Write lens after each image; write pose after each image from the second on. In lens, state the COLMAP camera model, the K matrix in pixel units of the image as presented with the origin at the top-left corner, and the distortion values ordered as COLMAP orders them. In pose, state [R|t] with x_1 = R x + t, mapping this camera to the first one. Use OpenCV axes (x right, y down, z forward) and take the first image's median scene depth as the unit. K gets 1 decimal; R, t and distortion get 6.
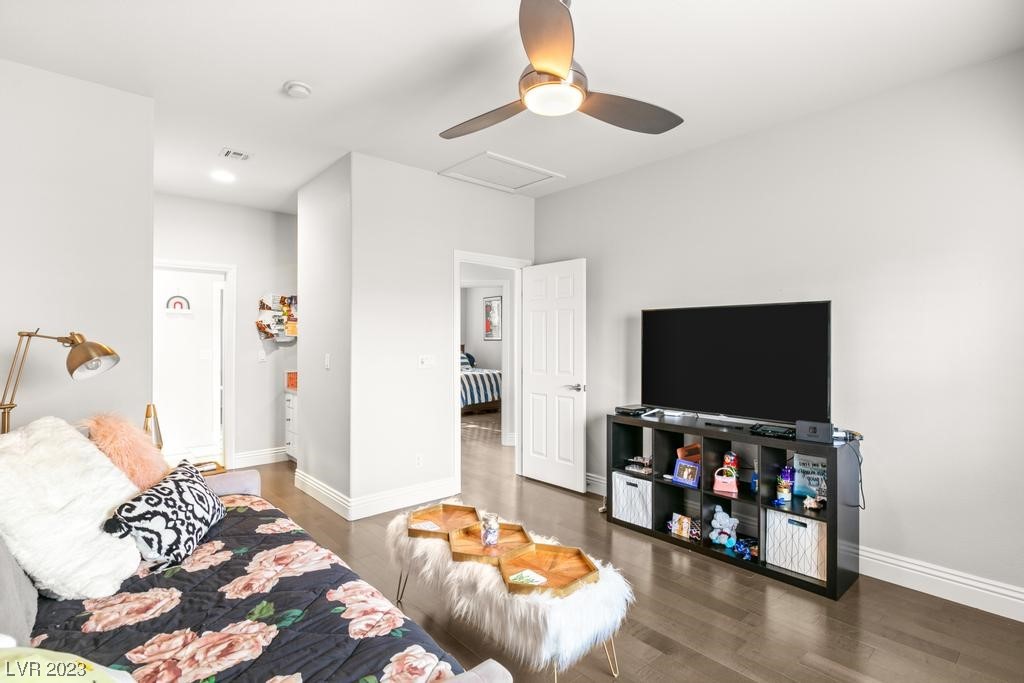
lens RADIAL K [[488.2, 0, 512.9], [0, 488.2, 341.0], [0, 0, 1]] dist [0.000234, 0.000019]
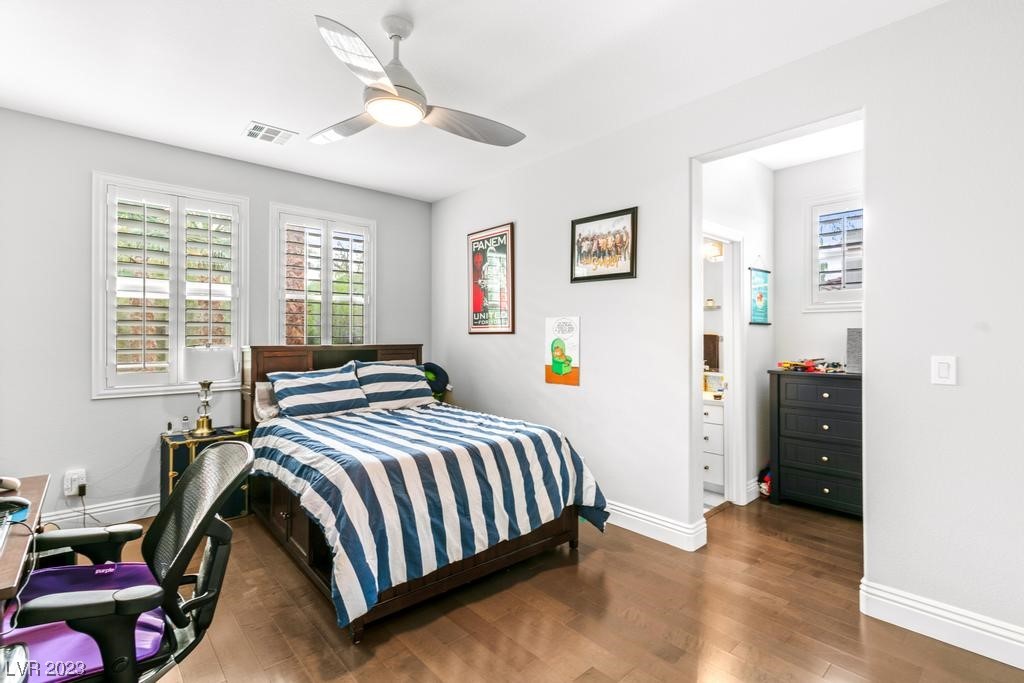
lens RADIAL K [[457.2, 0, 510.6], [0, 457.2, 340.3], [0, 0, 1]] dist [0.000161, 0.000014]
pose [[0.999964, -0.004250, 0.007366, -0.026553], [0.004266, 0.999988, -0.002202, 0.005412], [-0.007356, 0.002233, 0.999970, 0.611319]]
